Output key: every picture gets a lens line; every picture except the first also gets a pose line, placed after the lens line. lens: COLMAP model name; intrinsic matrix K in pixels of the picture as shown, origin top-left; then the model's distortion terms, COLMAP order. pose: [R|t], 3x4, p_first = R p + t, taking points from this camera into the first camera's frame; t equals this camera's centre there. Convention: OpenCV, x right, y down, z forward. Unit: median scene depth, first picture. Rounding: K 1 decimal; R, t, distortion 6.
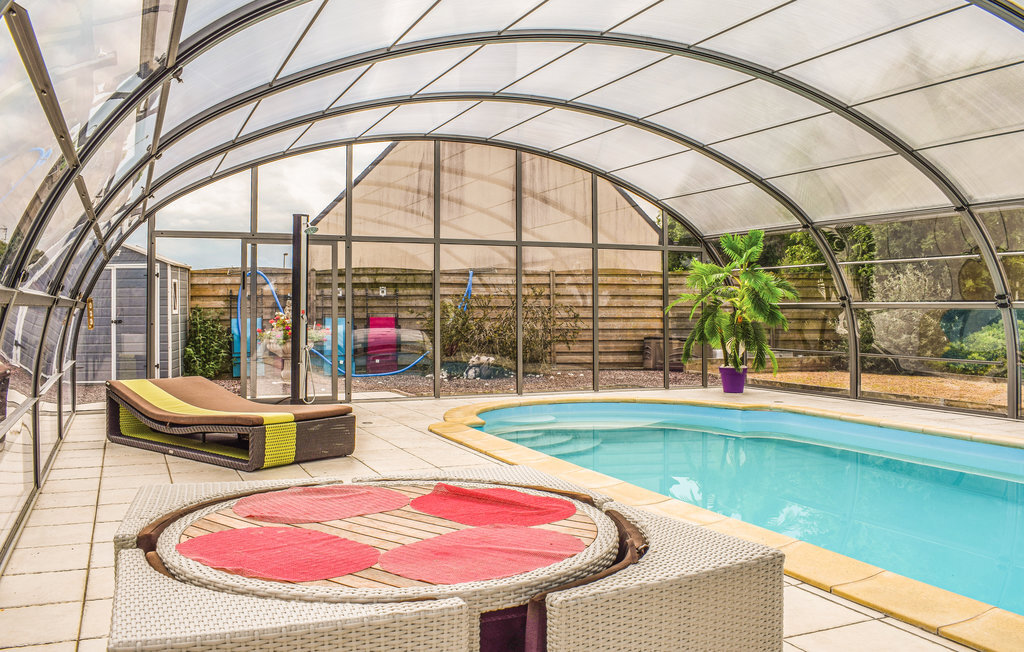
lens RADIAL K [[839.1, 0, 512.0], [0, 839.1, 326.0], [0, 0, 1]] dist [-0.069108, 0.002679]
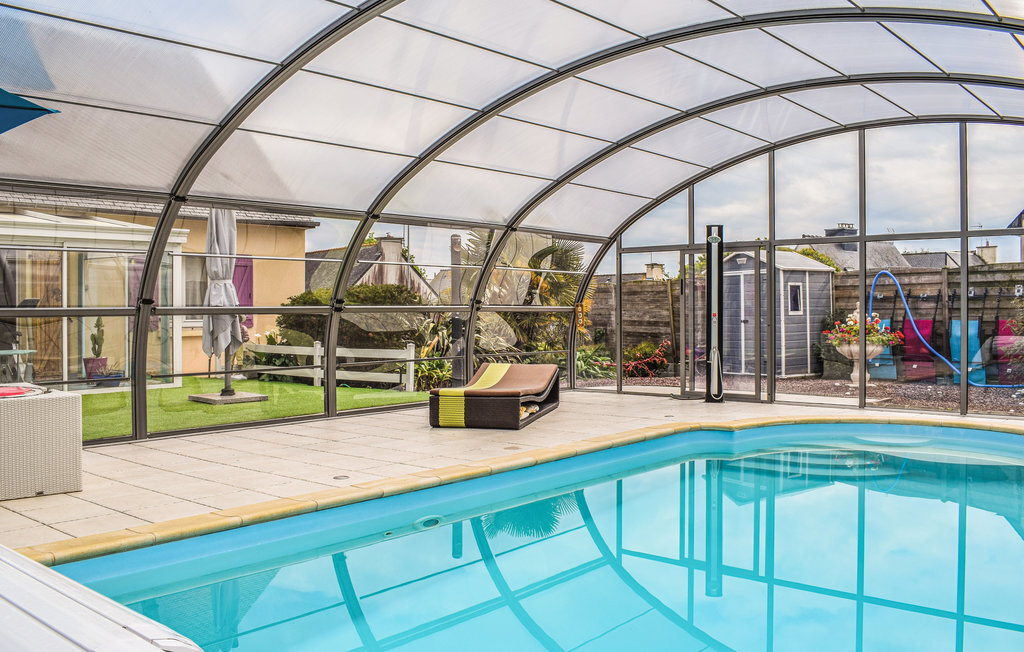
lens RADIAL K [[839.1, 0, 512.0], [0, 839.1, 326.0], [0, 0, 1]] dist [-0.069108, 0.002679]
pose [[0.498833, 0.015212, -0.866565, 0.547659], [-0.014814, 0.999850, 0.009024, -0.007435], [0.866572, 0.008336, 0.498983, 0.221474]]
